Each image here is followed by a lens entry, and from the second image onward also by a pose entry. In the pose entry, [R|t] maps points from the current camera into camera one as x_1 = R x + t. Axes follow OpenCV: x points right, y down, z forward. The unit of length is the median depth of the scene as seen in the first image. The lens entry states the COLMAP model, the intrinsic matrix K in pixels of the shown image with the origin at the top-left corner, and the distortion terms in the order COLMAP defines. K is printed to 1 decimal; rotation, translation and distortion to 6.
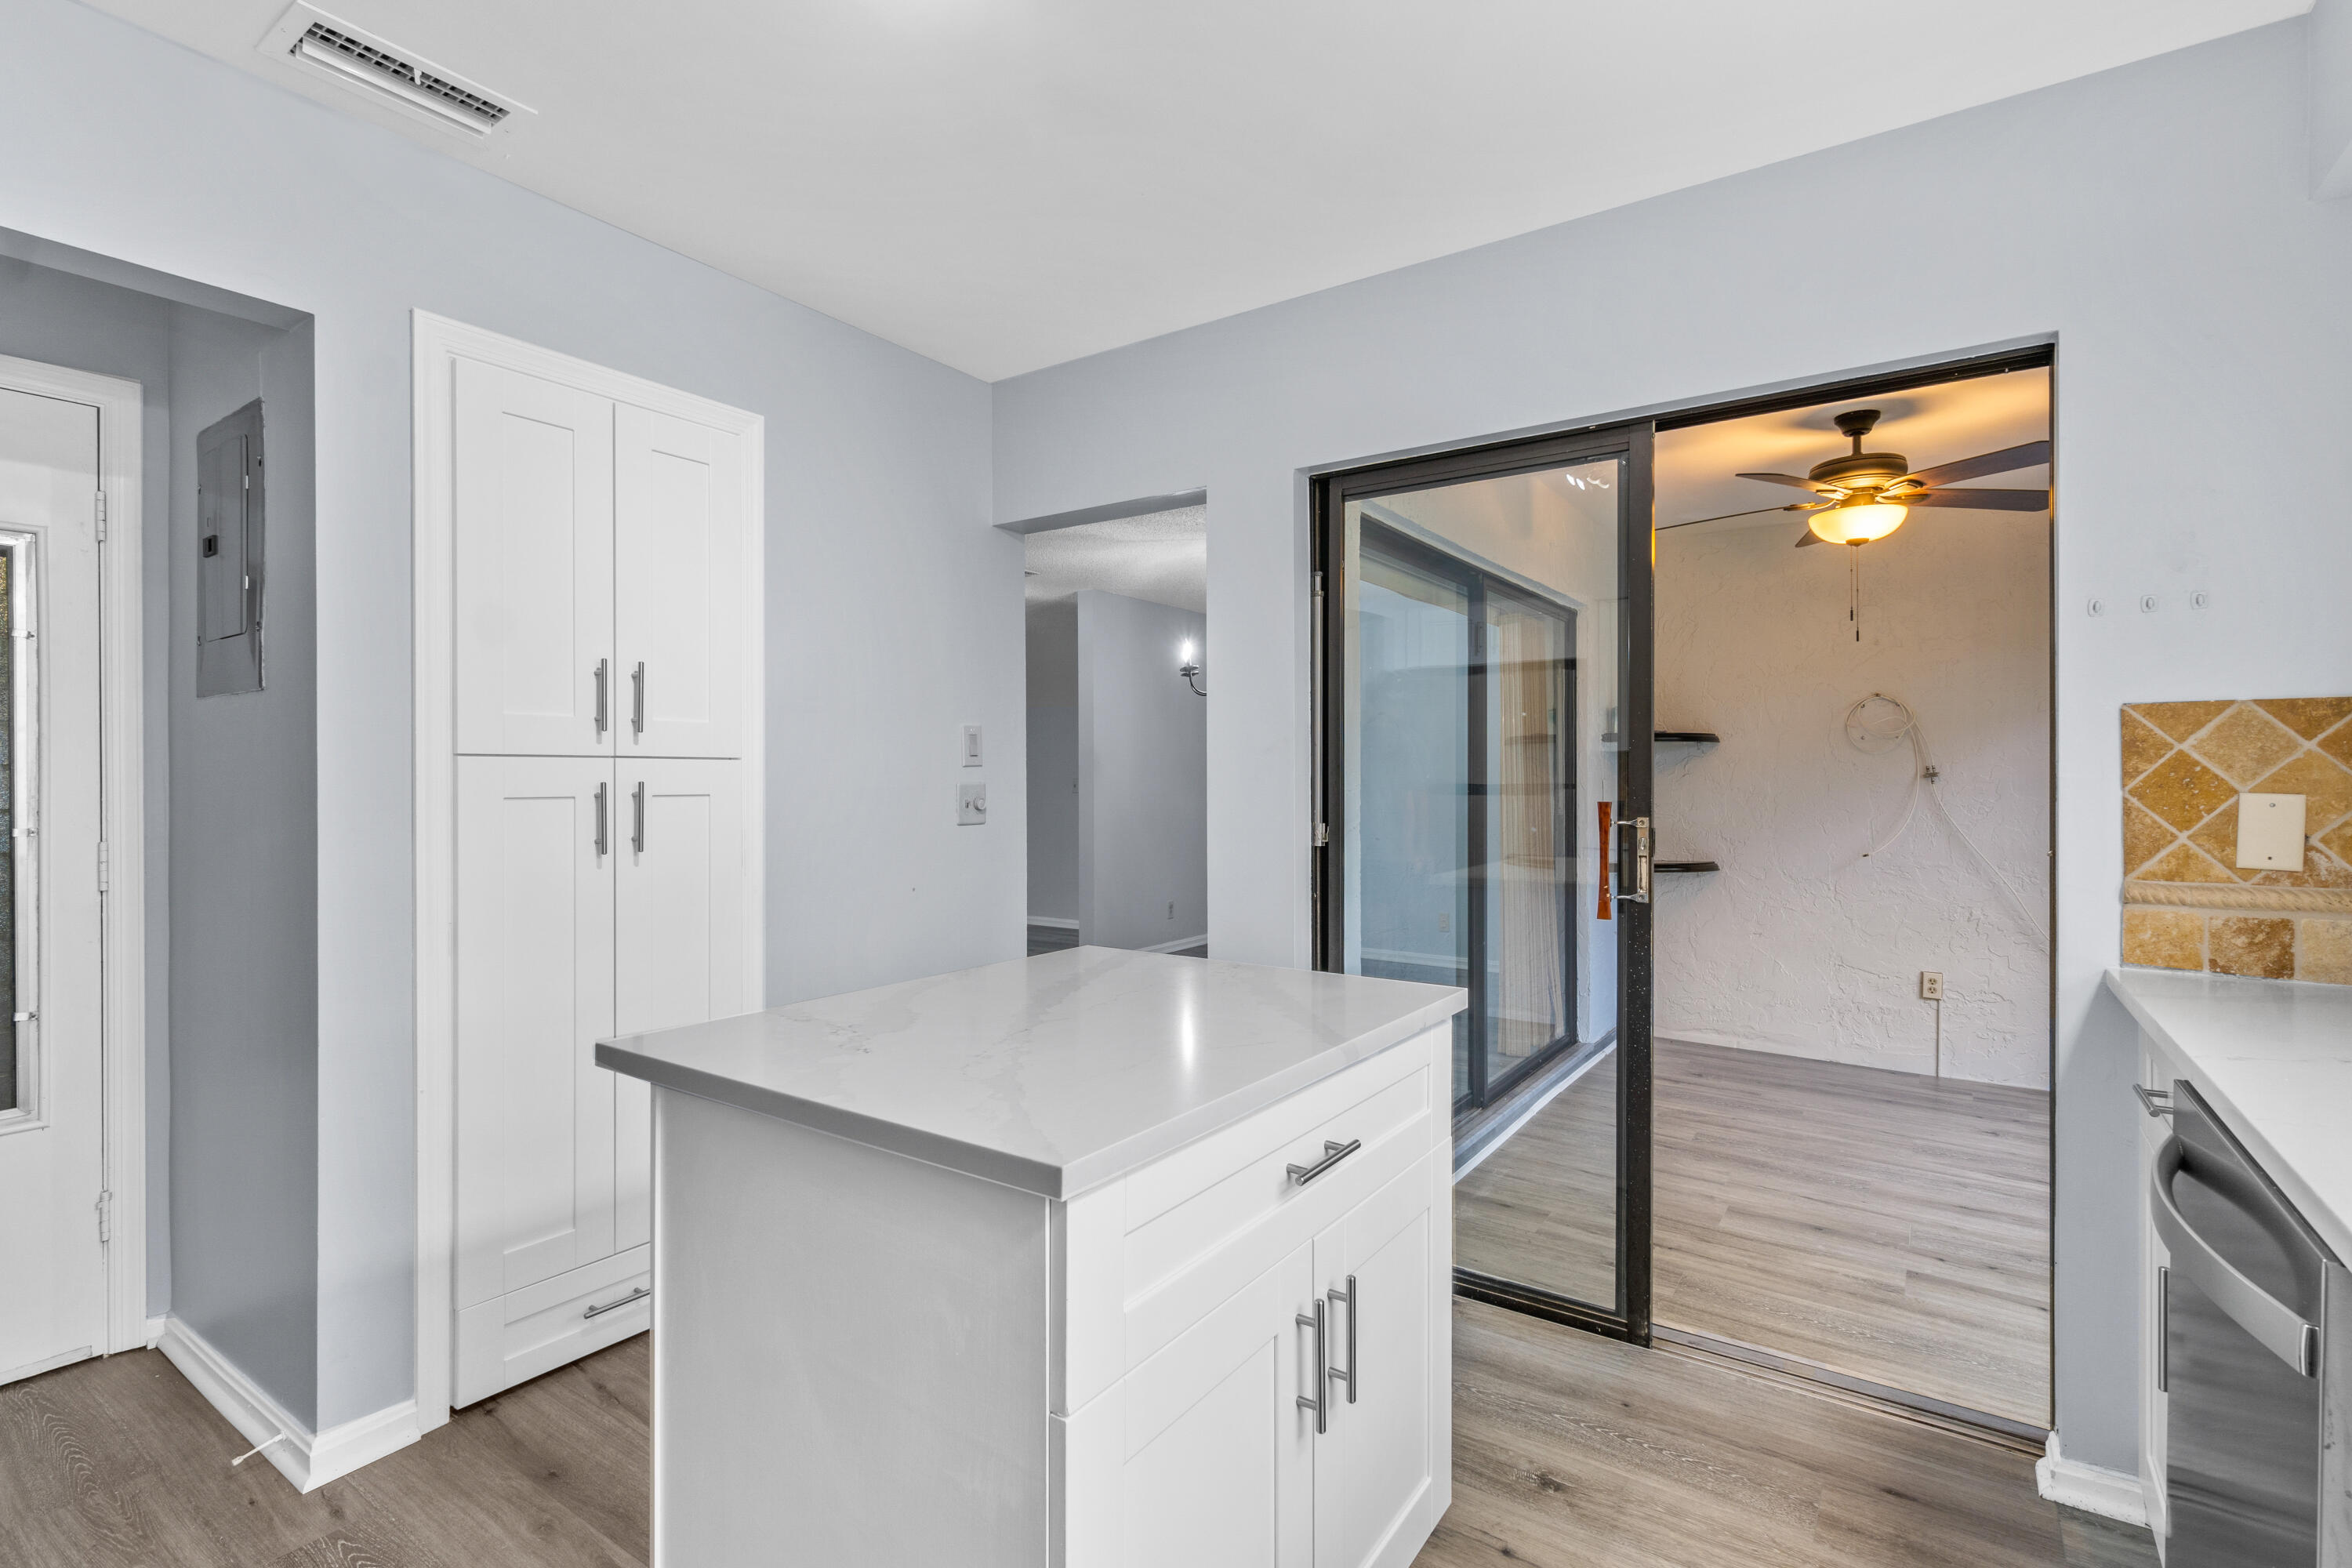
lens RADIAL K [[1082.6, 0, 1173.3], [0, 1082.6, 780.5], [0, 0, 1]] dist [0.001573, 0.000146]
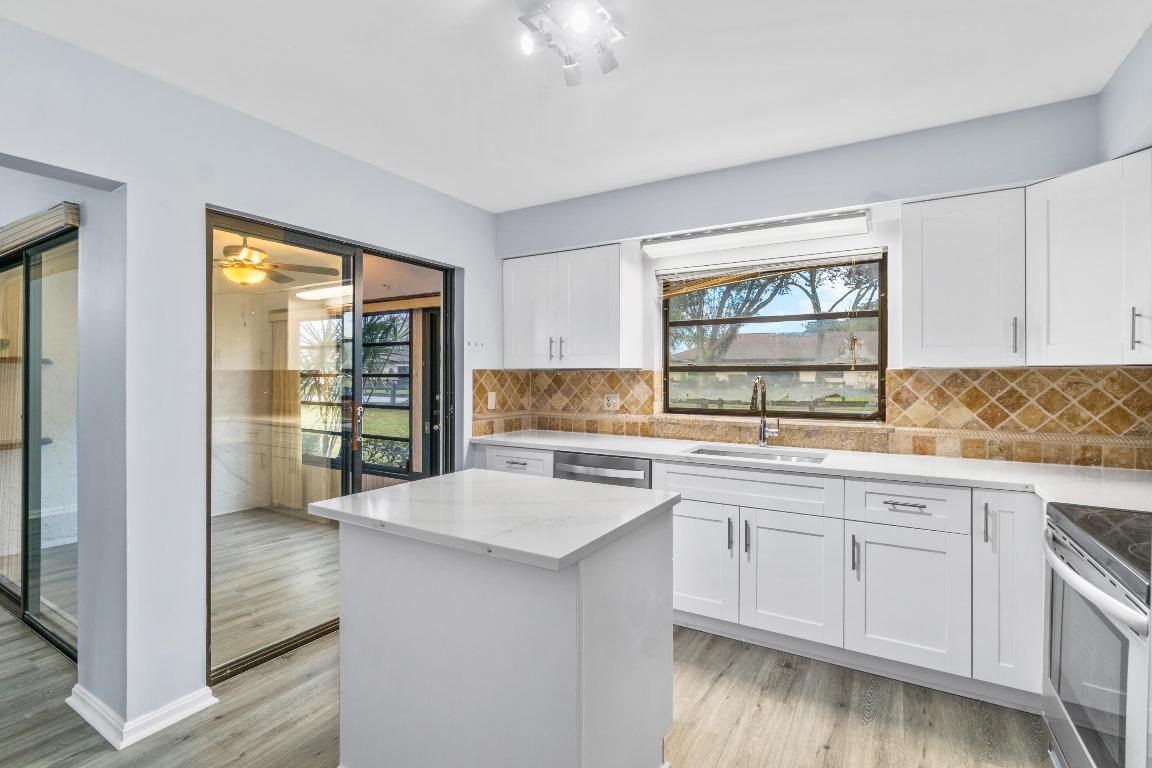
lens RADIAL K [[526.5, 0, 573.3], [0, 526.5, 380.2], [0, 0, 1]] dist [-0.001748, -0.000036]
pose [[-0.050803, -0.005443, 0.998694, -1.046455], [0.002839, 0.999980, 0.005594, -0.041980], [-0.998705, 0.003120, -0.050787, 0.750269]]
